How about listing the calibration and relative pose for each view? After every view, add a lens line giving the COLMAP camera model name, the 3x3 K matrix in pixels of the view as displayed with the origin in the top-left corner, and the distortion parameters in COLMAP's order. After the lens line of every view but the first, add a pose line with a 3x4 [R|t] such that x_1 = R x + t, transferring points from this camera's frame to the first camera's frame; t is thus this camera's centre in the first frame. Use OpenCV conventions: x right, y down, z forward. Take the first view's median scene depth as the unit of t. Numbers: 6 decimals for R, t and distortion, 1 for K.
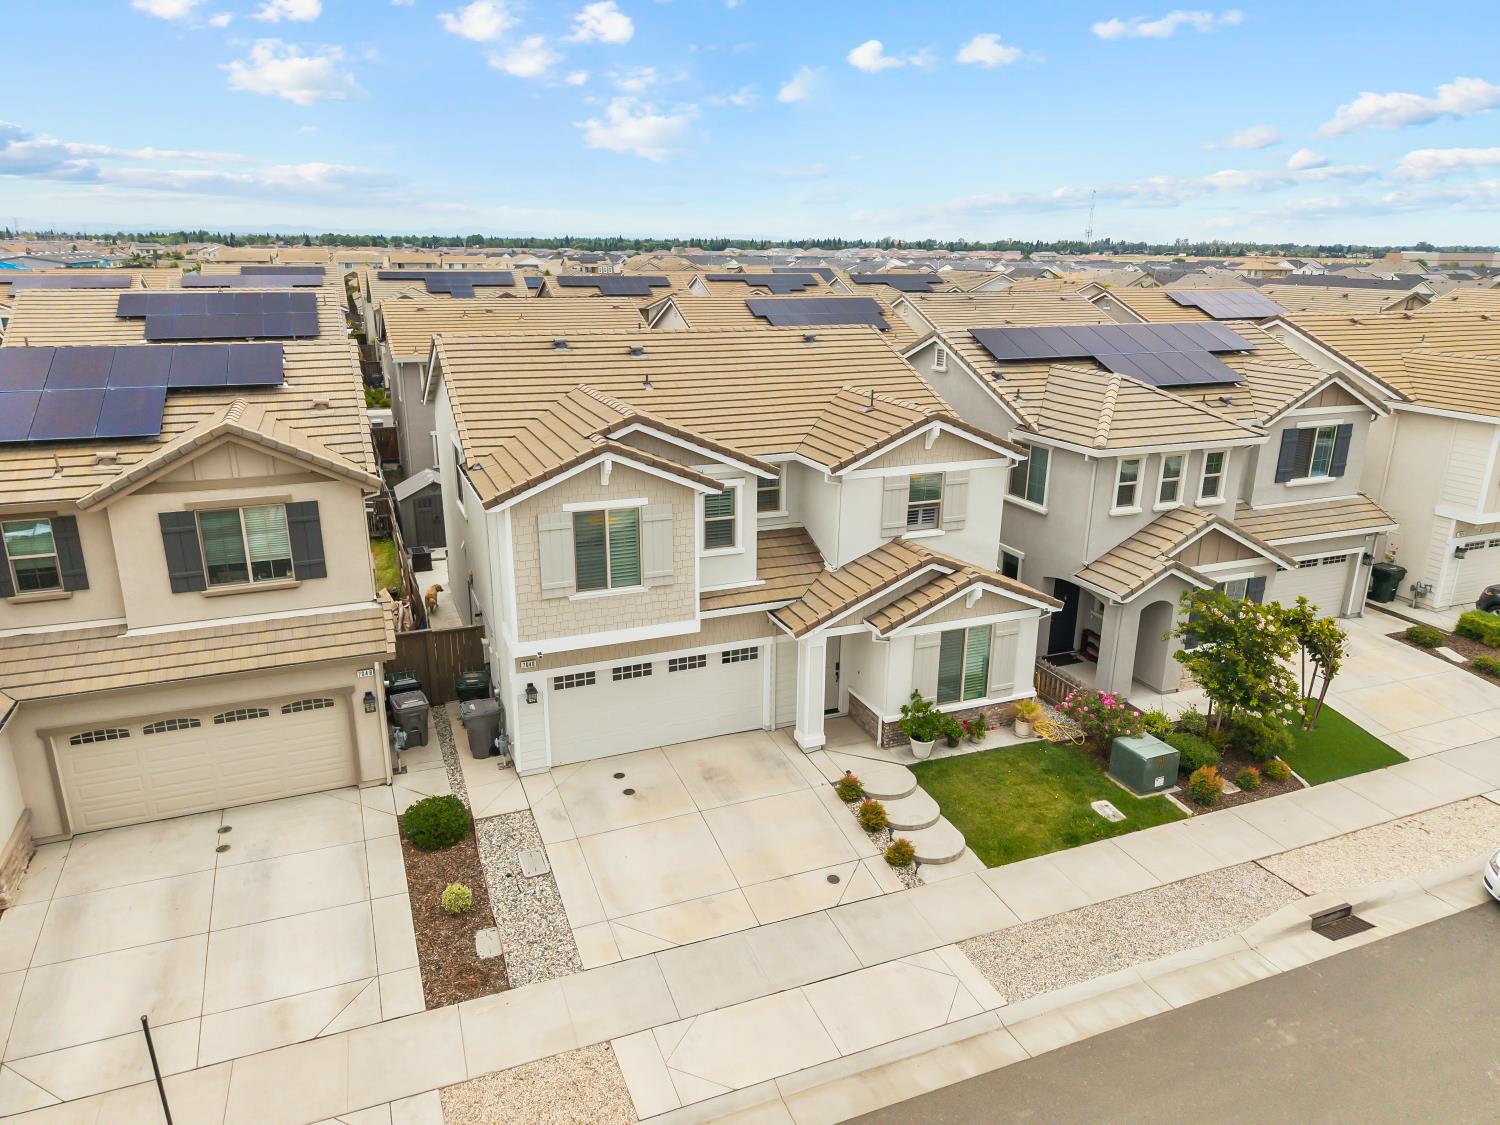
lens RADIAL K [[1011.1, 0, 752.5], [0, 1011.1, 549.2], [0, 0, 1]] dist [0.034738, -0.036389]
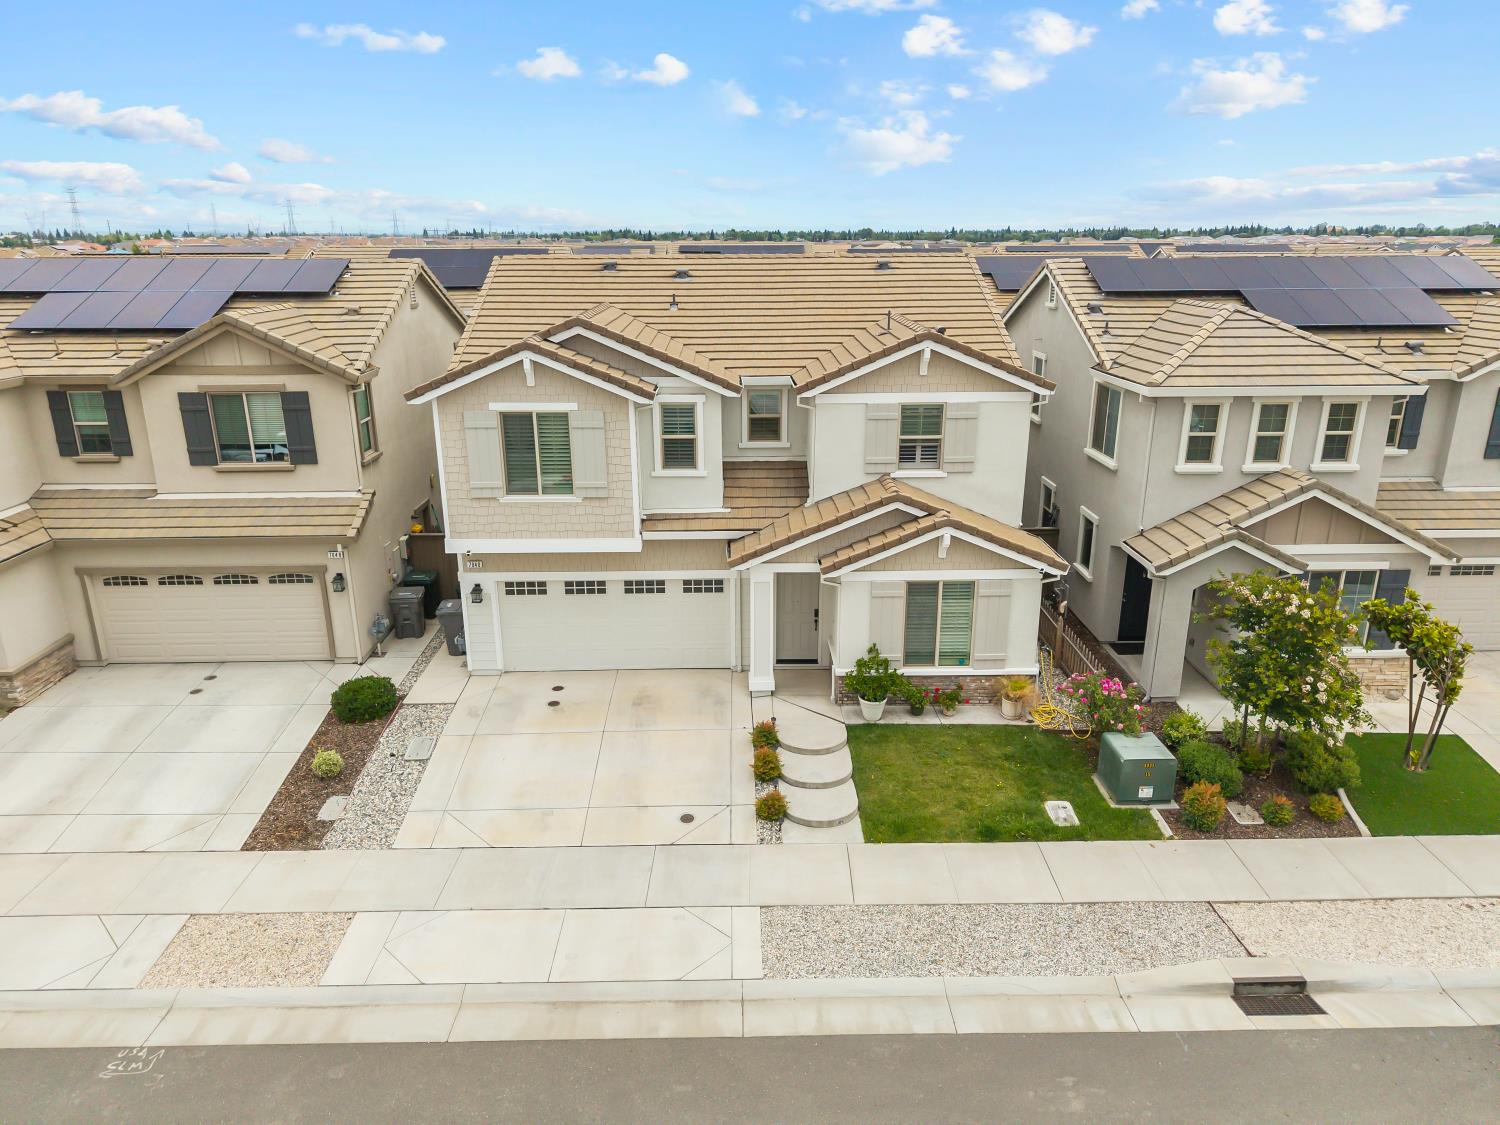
lens RADIAL K [[1006.9, 0, 750.7], [0, 1006.9, 558.4], [0, 0, 1]] dist [0.035678, -0.042362]
pose [[0.933066, 0.096901, -0.346408, 0.374959], [-0.091647, 0.995291, 0.031556, 0.048118], [0.347835, 0.002304, 0.937553, 0.138800]]
